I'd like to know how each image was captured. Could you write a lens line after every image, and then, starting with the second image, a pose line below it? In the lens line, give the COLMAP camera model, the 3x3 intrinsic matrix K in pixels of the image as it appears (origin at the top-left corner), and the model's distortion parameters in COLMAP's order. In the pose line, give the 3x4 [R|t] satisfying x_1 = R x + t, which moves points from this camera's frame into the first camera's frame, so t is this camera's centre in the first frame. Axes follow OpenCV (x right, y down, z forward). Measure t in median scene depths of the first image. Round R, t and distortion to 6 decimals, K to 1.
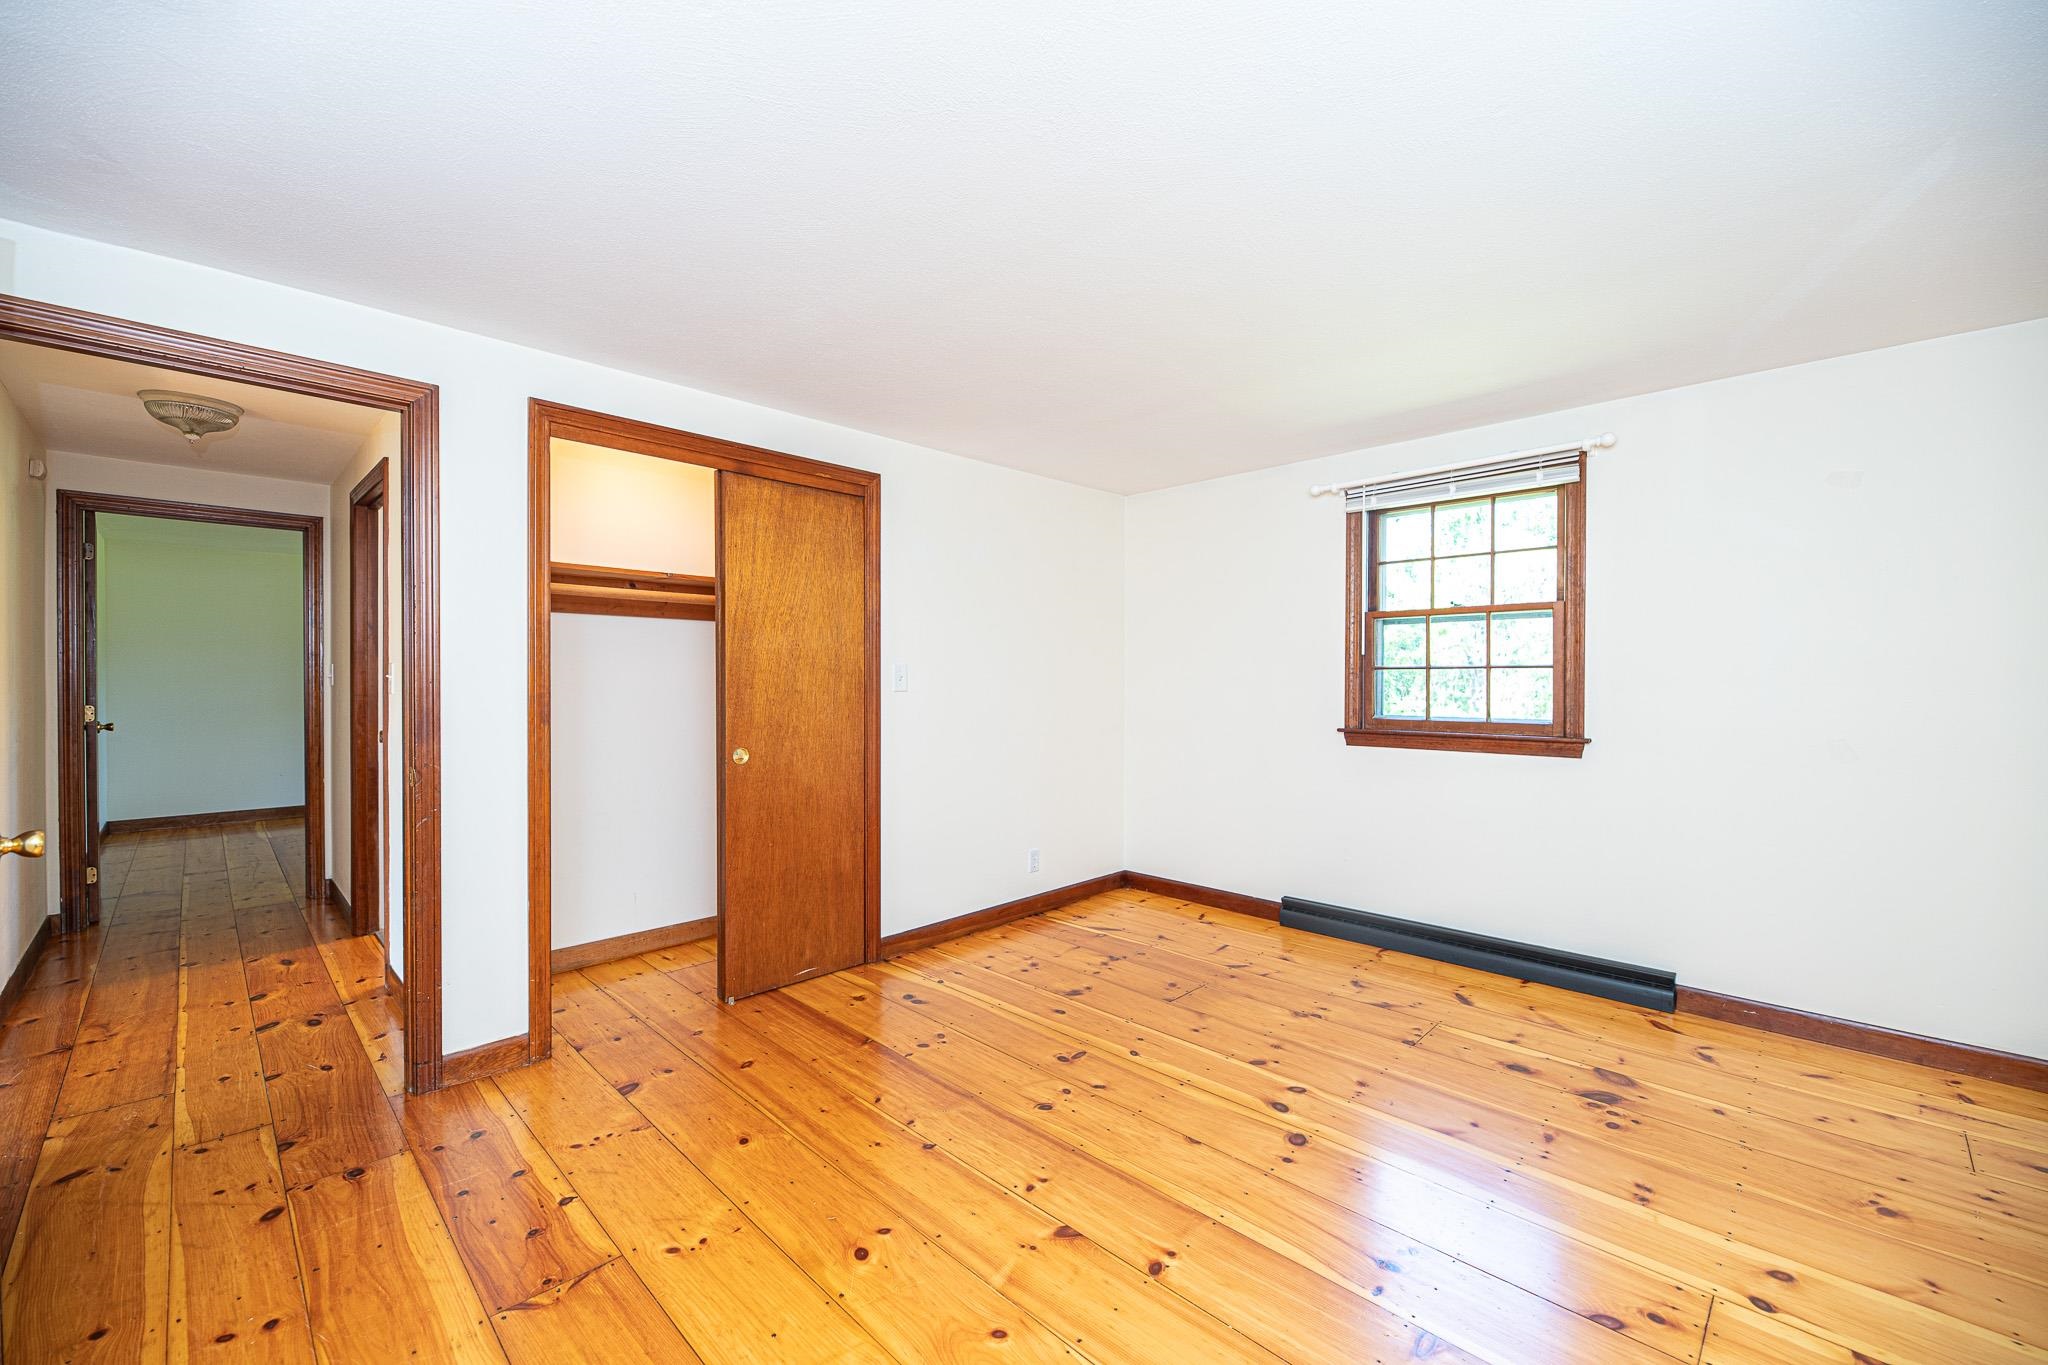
lens RADIAL K [[822.5, 0, 1030.7], [0, 822.5, 687.6], [0, 0, 1]] dist [0.003270, -0.004154]
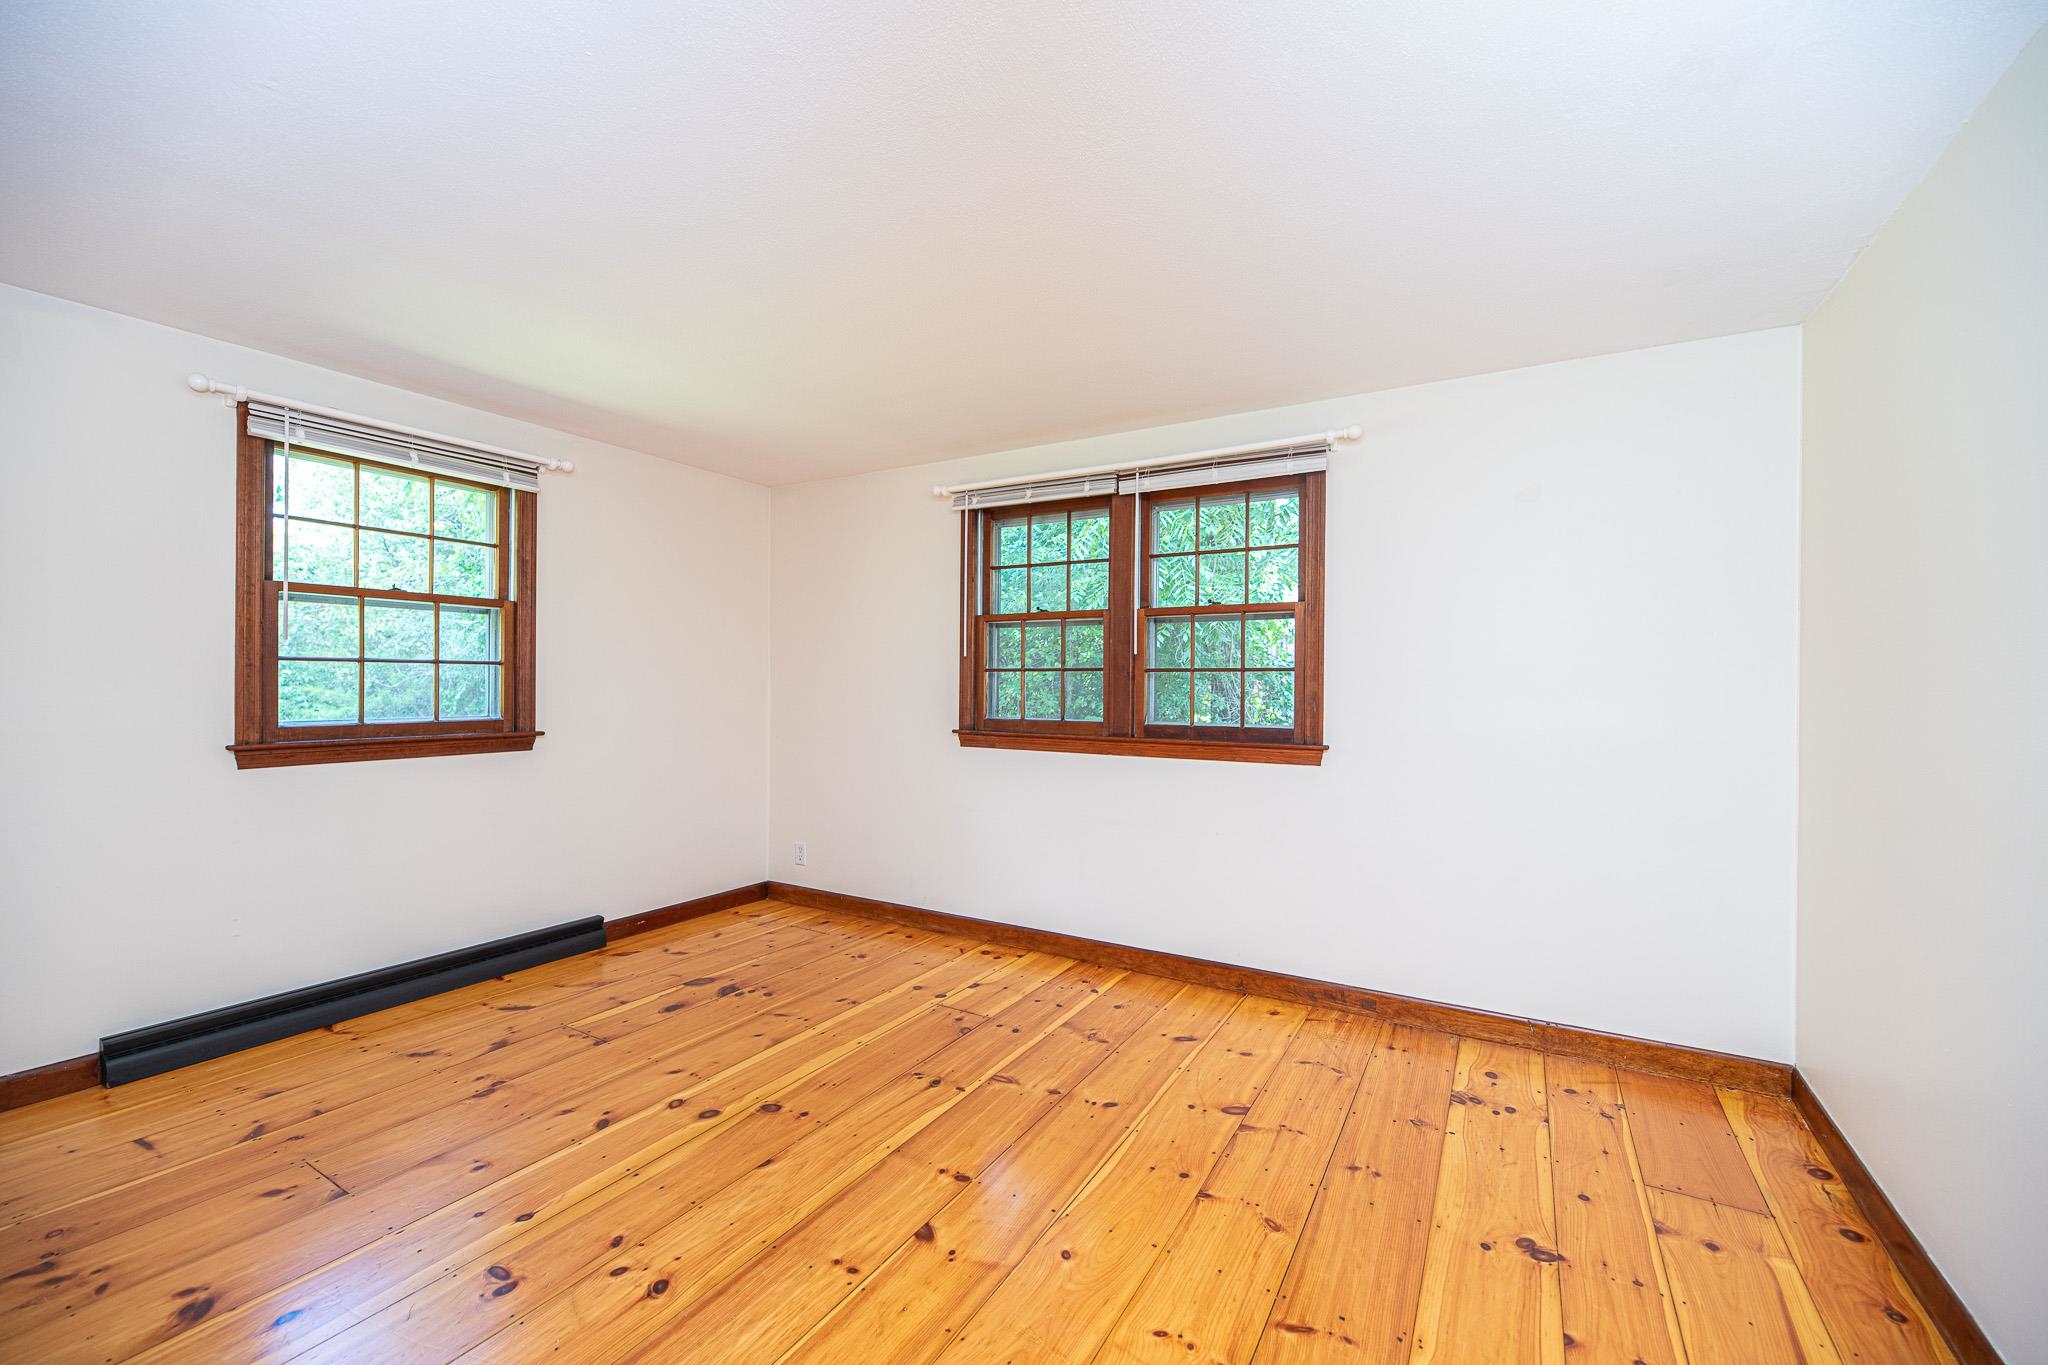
lens RADIAL K [[822.5, 0, 1030.7], [0, 822.5, 687.6], [0, 0, 1]] dist [0.003270, -0.004154]
pose [[-0.241277, -0.009075, 0.970414, -0.562895], [0.000386, 0.999955, 0.009447, -0.005394], [-0.970456, 0.002654, -0.241263, 0.660719]]
